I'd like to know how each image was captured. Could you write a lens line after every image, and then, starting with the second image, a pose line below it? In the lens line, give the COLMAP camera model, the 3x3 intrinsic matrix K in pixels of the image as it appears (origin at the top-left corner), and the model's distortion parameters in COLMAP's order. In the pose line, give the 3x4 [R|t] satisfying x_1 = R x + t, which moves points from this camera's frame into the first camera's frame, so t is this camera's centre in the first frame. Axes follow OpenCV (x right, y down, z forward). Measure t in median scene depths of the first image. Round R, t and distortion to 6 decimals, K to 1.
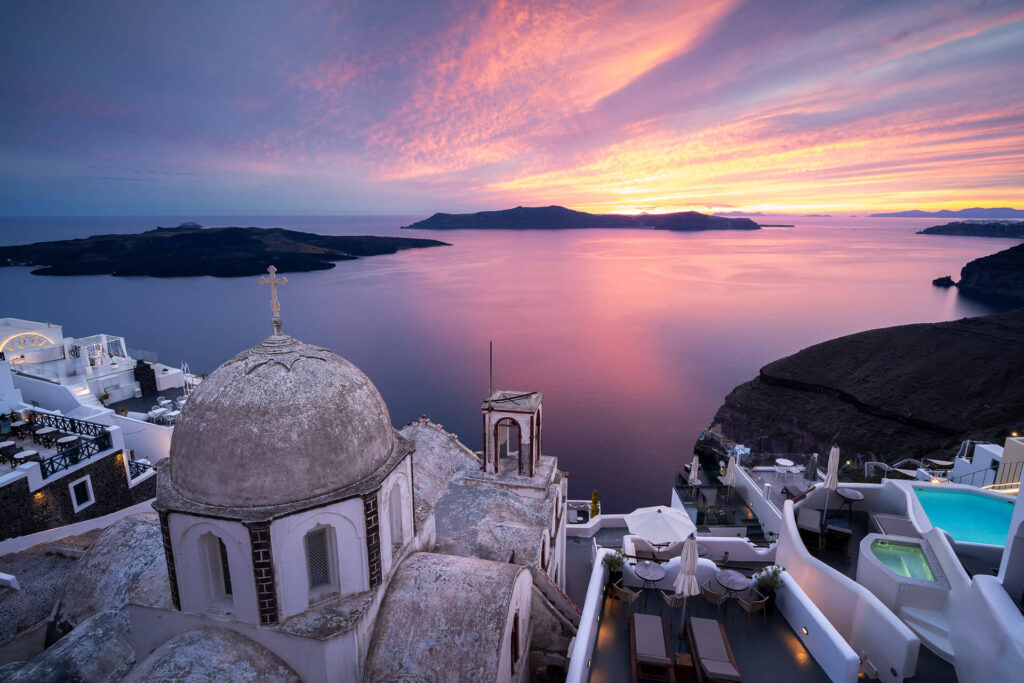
lens RADIAL K [[573.3, 0, 512.7], [0, 573.3, 364.1], [0, 0, 1]] dist [0.002287, 0.001089]
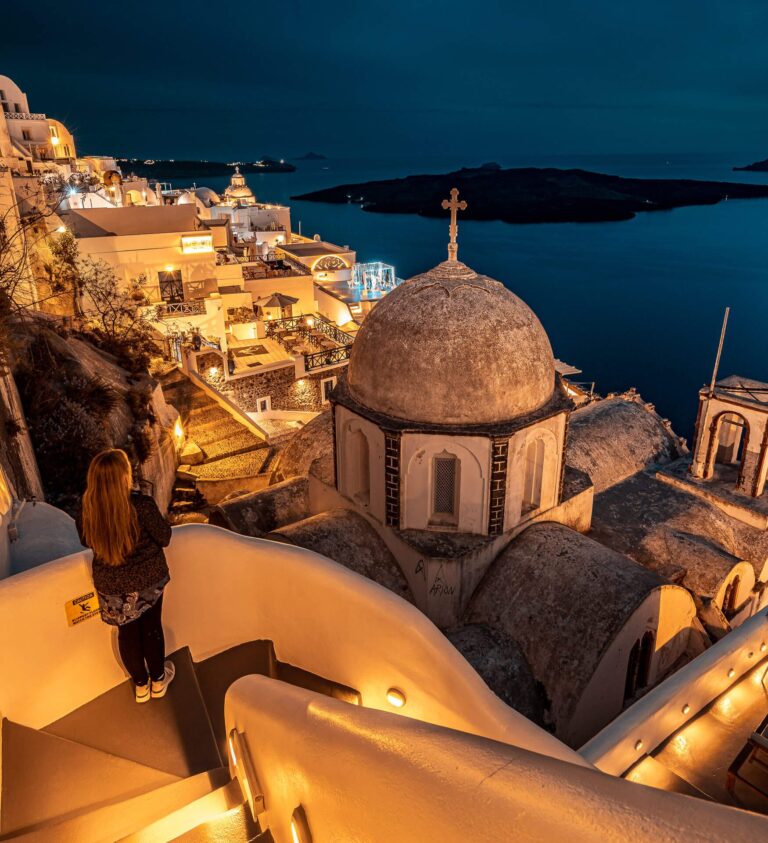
lens RADIAL K [[653.0, 0, 384.0], [0, 653.0, 421.5], [0, 0, 1]] dist [-0.000178, -0.001567]
pose [[0.740605, 0.237488, -0.628572, 0.277684], [-0.160973, 0.970926, 0.177173, 0.037642], [0.652374, -0.030032, 0.757302, 0.049473]]
